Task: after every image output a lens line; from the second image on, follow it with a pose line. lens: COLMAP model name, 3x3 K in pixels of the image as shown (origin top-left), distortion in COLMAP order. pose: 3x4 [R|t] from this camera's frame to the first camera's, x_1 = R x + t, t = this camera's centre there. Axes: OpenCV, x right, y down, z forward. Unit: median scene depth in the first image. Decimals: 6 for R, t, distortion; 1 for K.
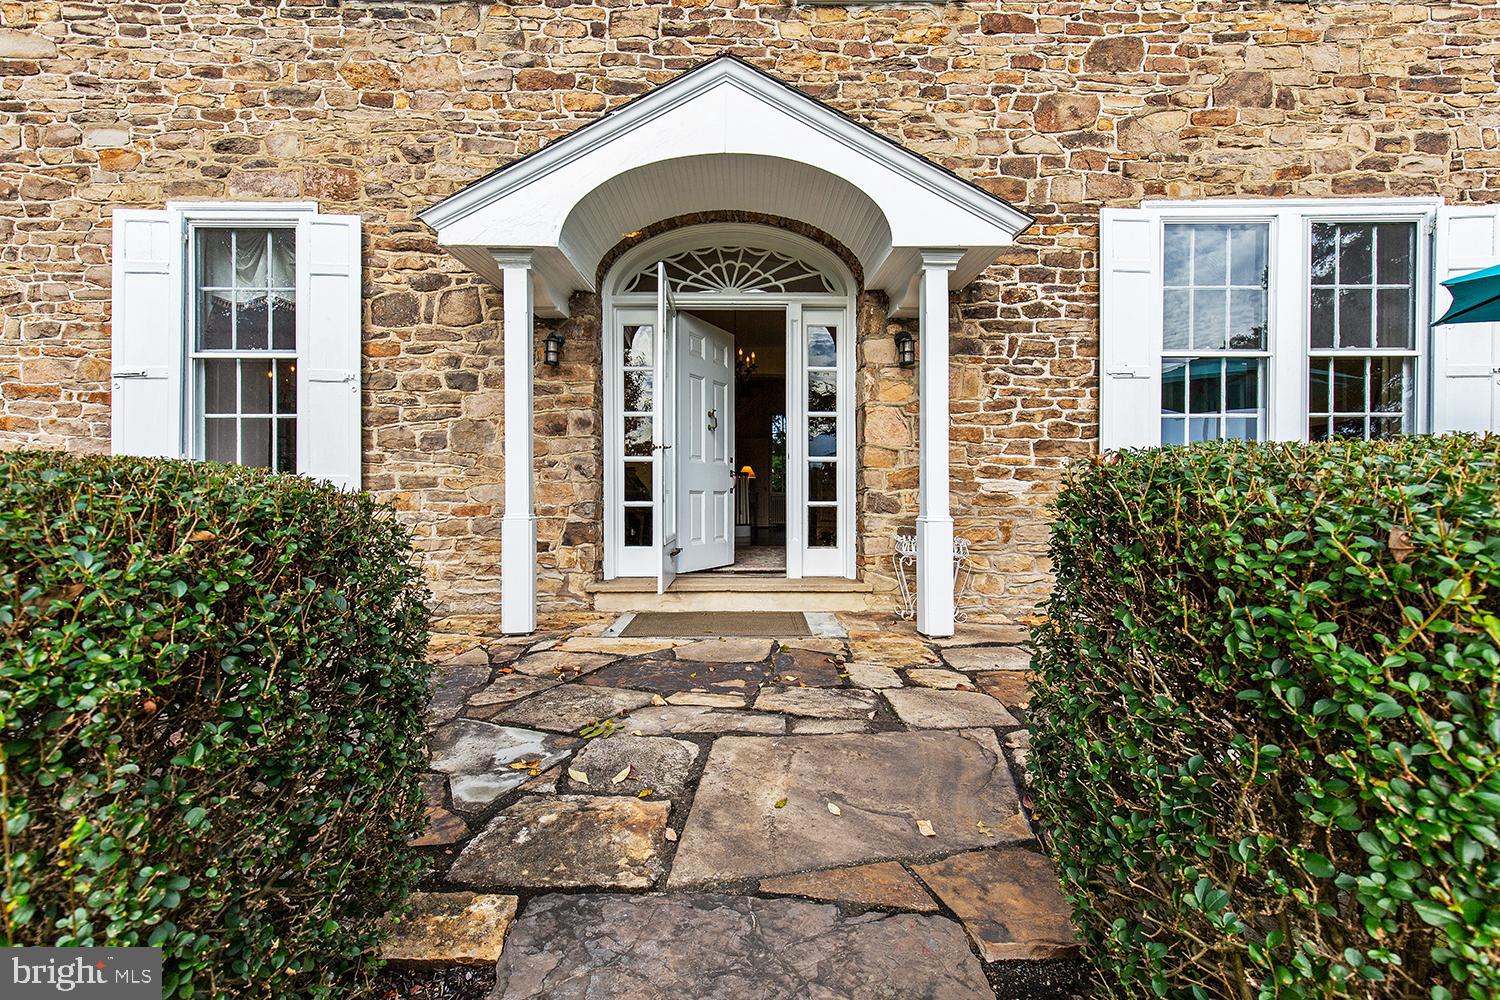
lens RADIAL K [[675.6, 0, 753.0], [0, 675.6, 498.9], [0, 0, 1]] dist [0.008021, -0.002010]
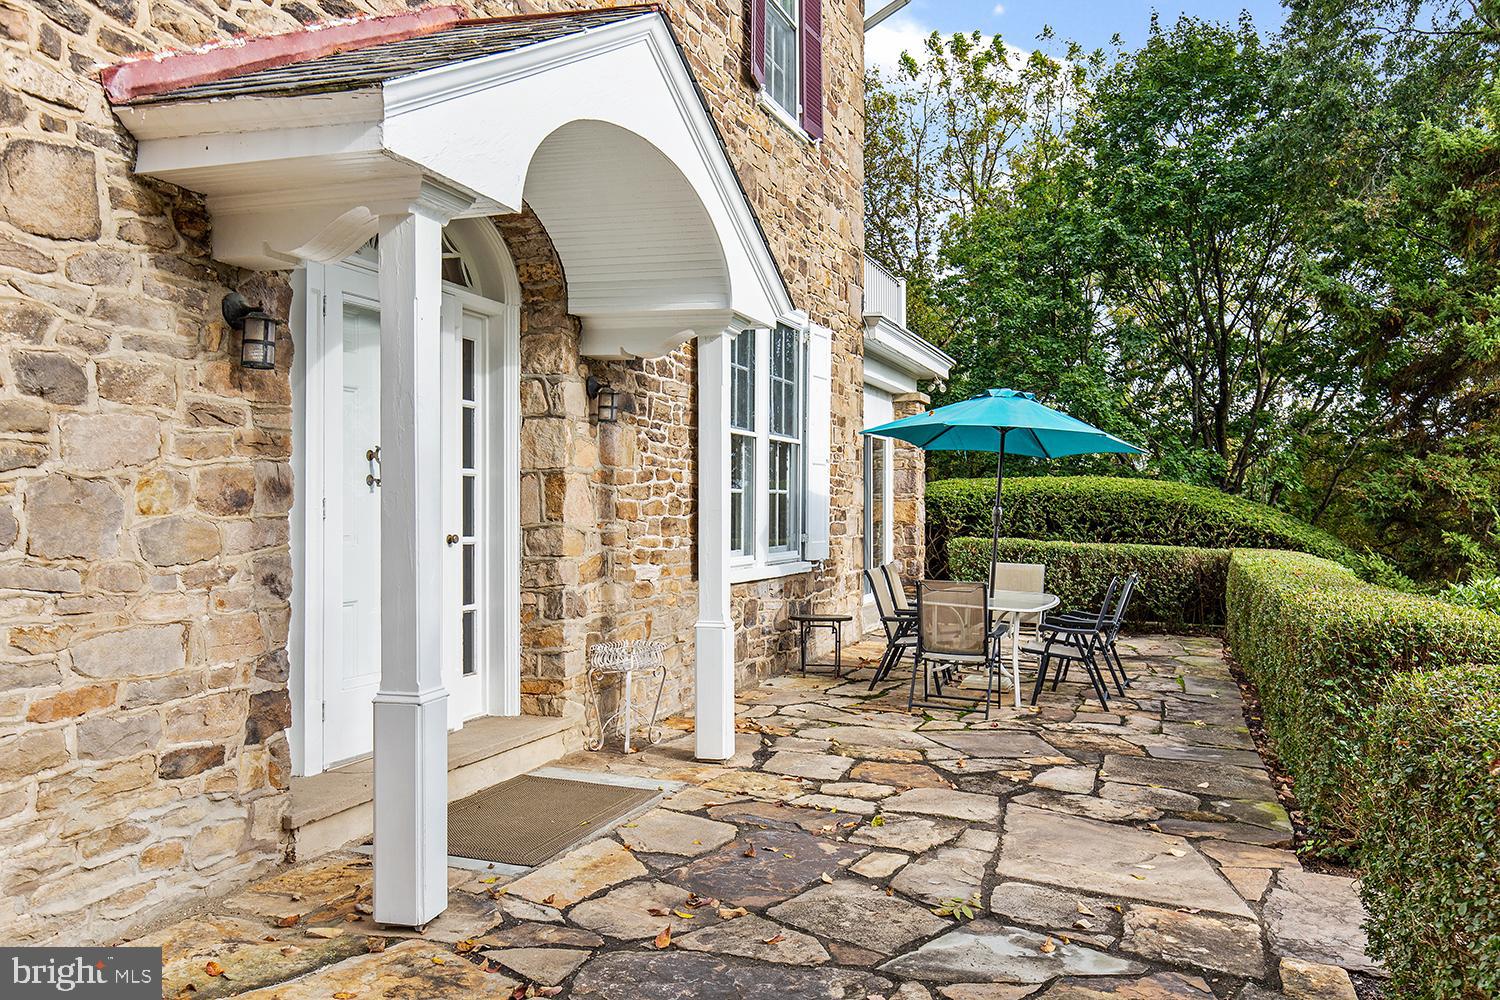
lens RADIAL K [[1154.0, 0, 751.9], [0, 1154.0, 501.4], [0, 0, 1]] dist [0.004979, -0.001091]
pose [[0.343296, 0.006347, 0.939206, -0.924514], [-0.000889, 0.999979, -0.006432, -0.098059], [-0.939227, 0.001373, 0.343294, 0.386171]]
